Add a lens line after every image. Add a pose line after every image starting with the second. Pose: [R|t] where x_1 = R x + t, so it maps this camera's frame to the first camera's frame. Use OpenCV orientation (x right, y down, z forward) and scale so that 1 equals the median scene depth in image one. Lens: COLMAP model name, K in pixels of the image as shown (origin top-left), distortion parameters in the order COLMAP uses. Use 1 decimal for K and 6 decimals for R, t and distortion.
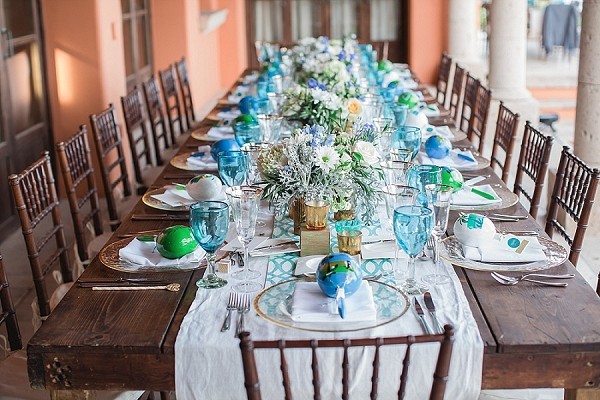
lens RADIAL K [[866.9, 0, 300.0], [0, 866.9, 200.0], [0, 0, 1]] dist [-0.206472, 0.511603]
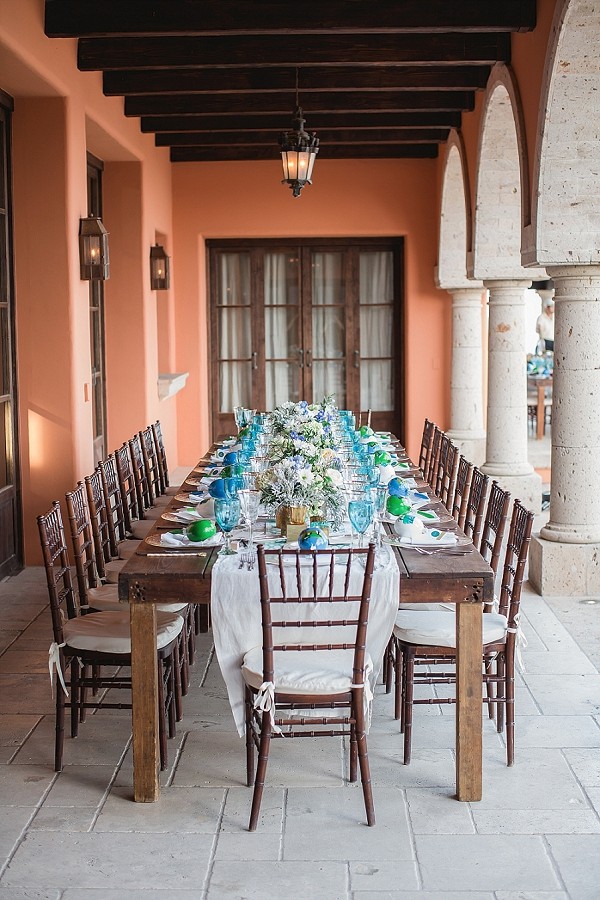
lens RADIAL K [[1300.3, 0, 300.0], [0, 1300.3, 450.0], [0, 0, 1]] dist [-0.206472, 0.511603]
pose [[0.999620, 0.010598, 0.025450, -0.028567], [-0.006399, 0.987140, -0.159728, 0.219152], [-0.026816, 0.159504, 0.986833, -0.977340]]
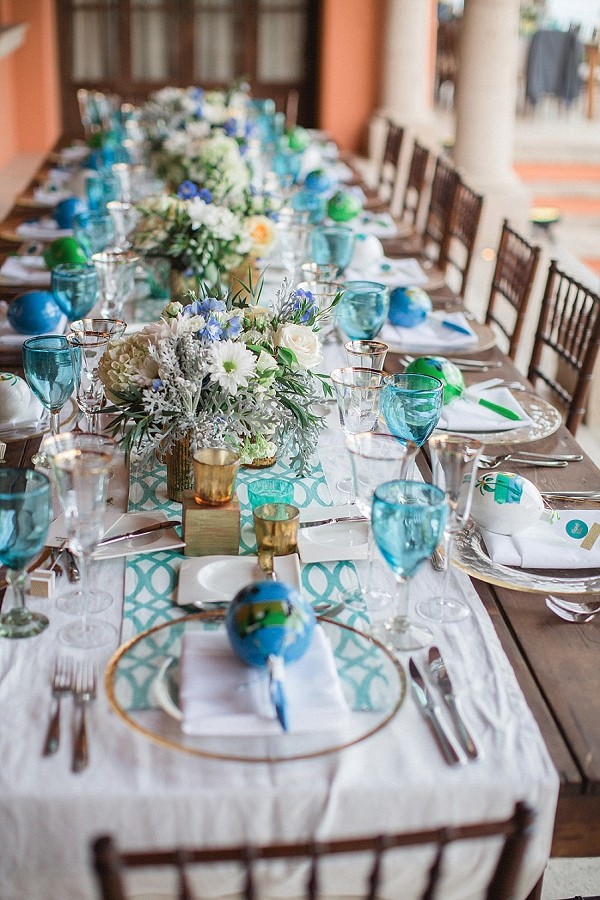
lens RADIAL K [[1300.3, 0, 300.0], [0, 1300.3, 450.0], [0, 0, 1]] dist [-0.206472, 0.511603]
pose [[0.992200, -0.004089, 0.124589, -0.024138], [-0.009369, 0.994189, 0.107243, -0.073257], [-0.124303, -0.107573, 0.986396, 0.180965]]
